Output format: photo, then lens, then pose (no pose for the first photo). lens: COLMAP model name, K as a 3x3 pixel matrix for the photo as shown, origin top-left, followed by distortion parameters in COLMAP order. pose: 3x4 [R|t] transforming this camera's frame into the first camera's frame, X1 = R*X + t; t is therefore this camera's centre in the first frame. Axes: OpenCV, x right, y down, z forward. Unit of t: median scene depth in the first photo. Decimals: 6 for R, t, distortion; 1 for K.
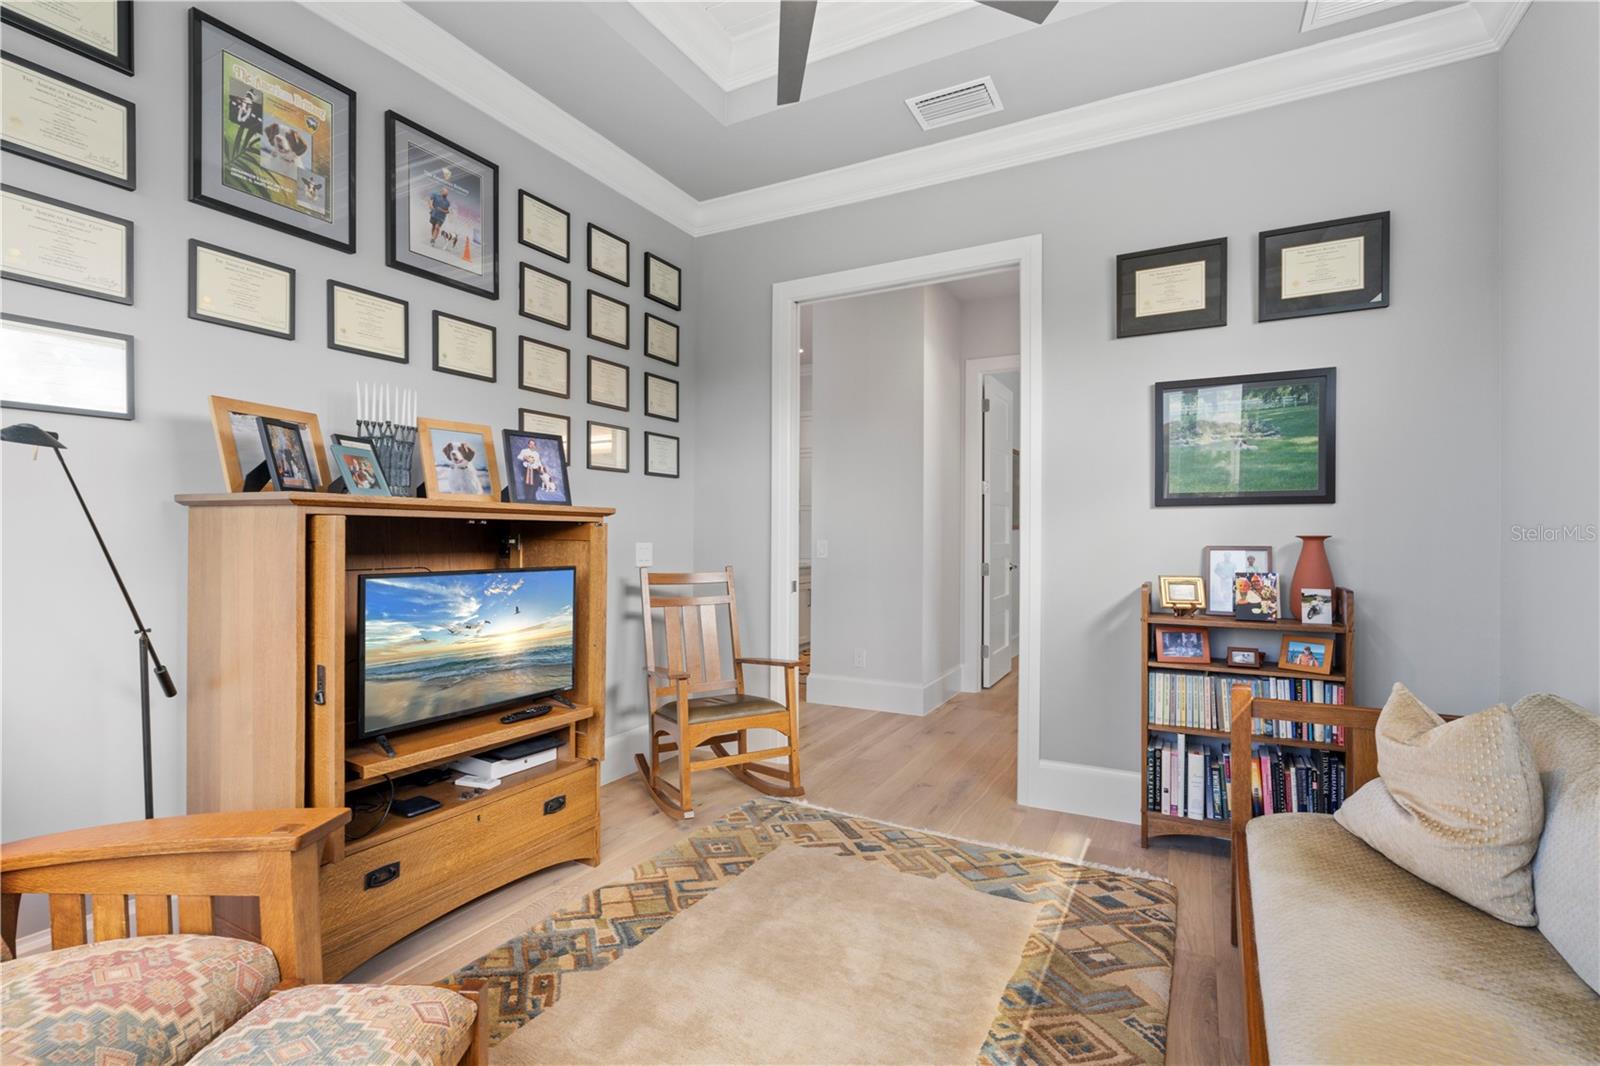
lens RADIAL K [[728.1, 0, 798.4], [0, 728.1, 534.4], [0, 0, 1]] dist [-0.008697, 0.000953]
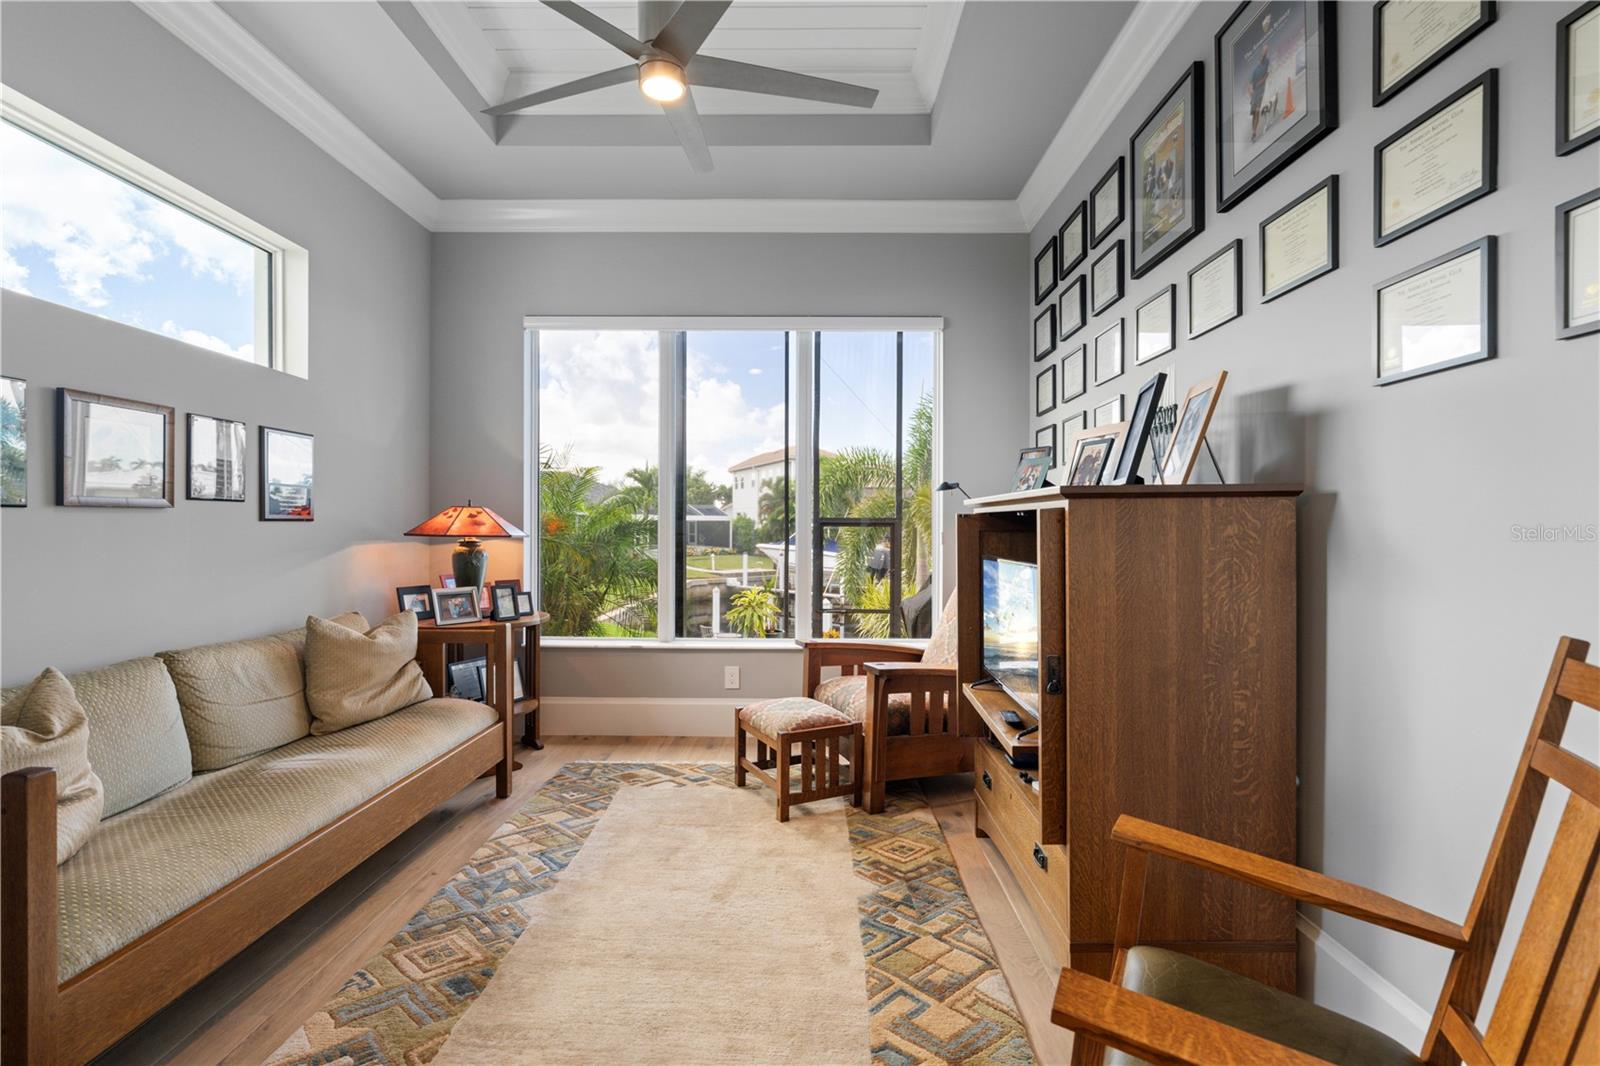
lens RADIAL K [[728.1, 0, 798.8], [0, 728.1, 529.9], [0, 0, 1]] dist [-0.008697, 0.000953]
pose [[-0.886939, -0.003640, -0.461871, 0.300543], [-0.005867, 0.999977, 0.003386, 0.003902], [0.461849, 0.005713, -0.886940, 1.688943]]
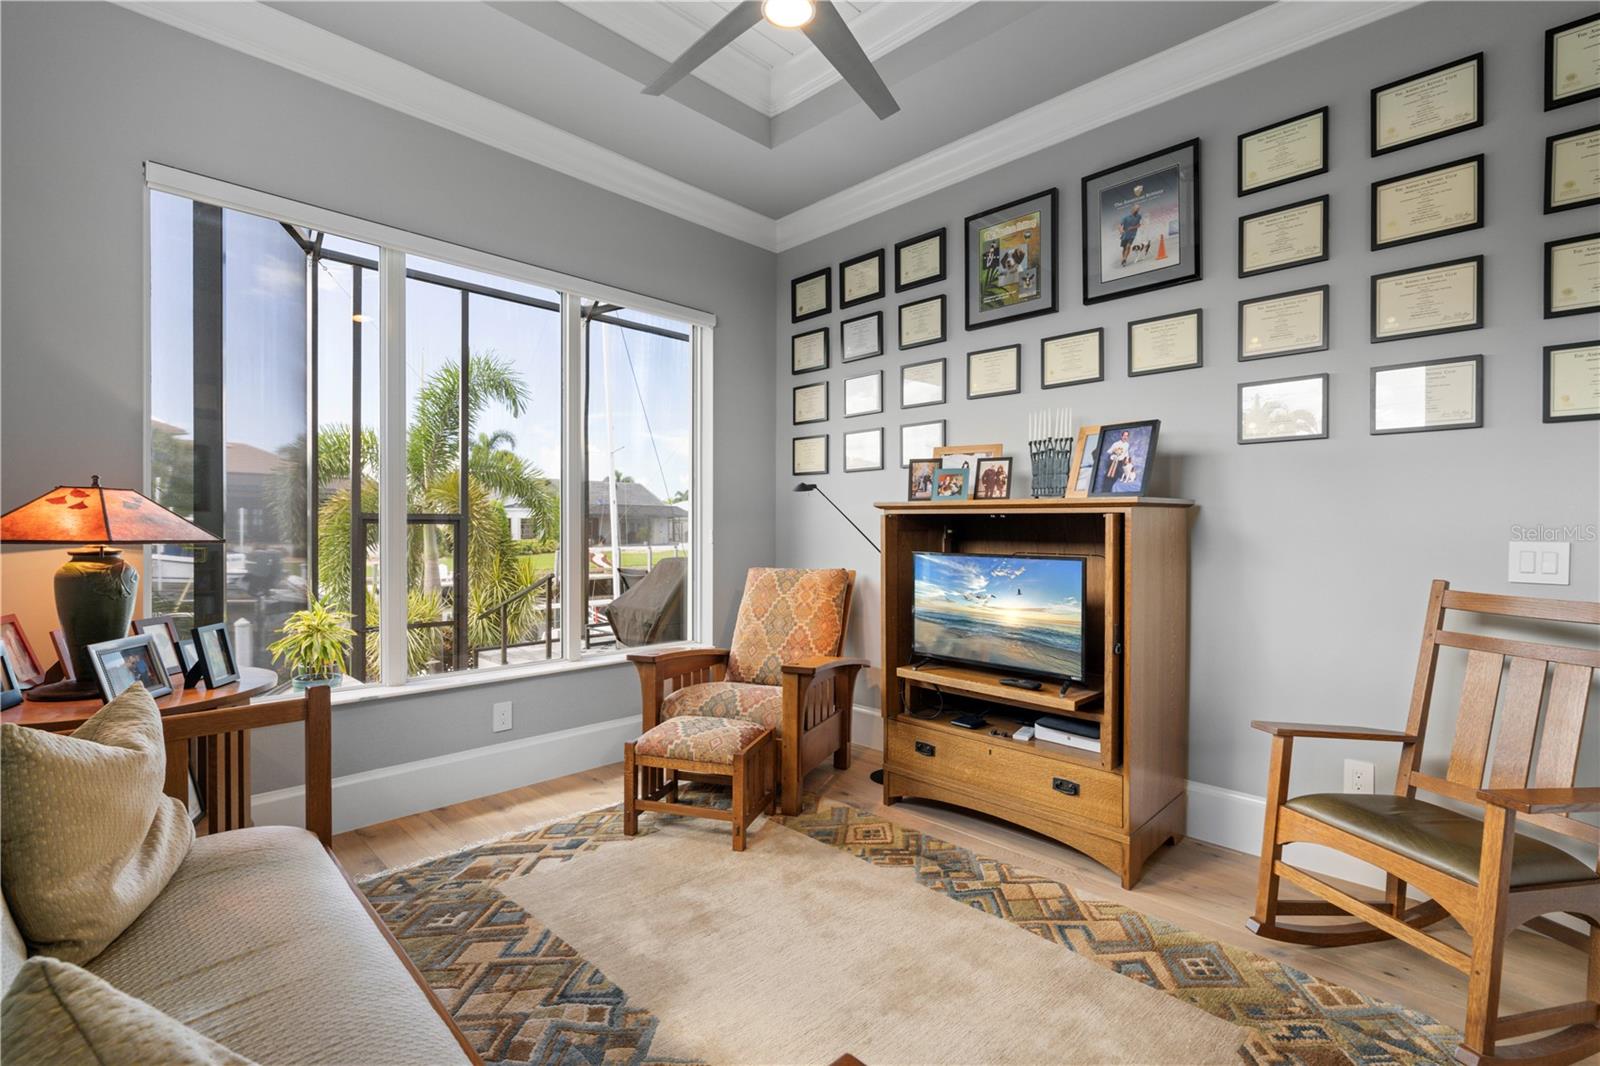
lens RADIAL K [[728.1, 0, 807.8], [0, 728.1, 530.1], [0, 0, 1]] dist [-0.008697, 0.000953]
pose [[-0.274710, 0.001095, -0.961526, 0.807804], [-0.005362, 0.999982, 0.002671, 0.005499], [0.961512, 0.005890, -0.274699, 0.981877]]
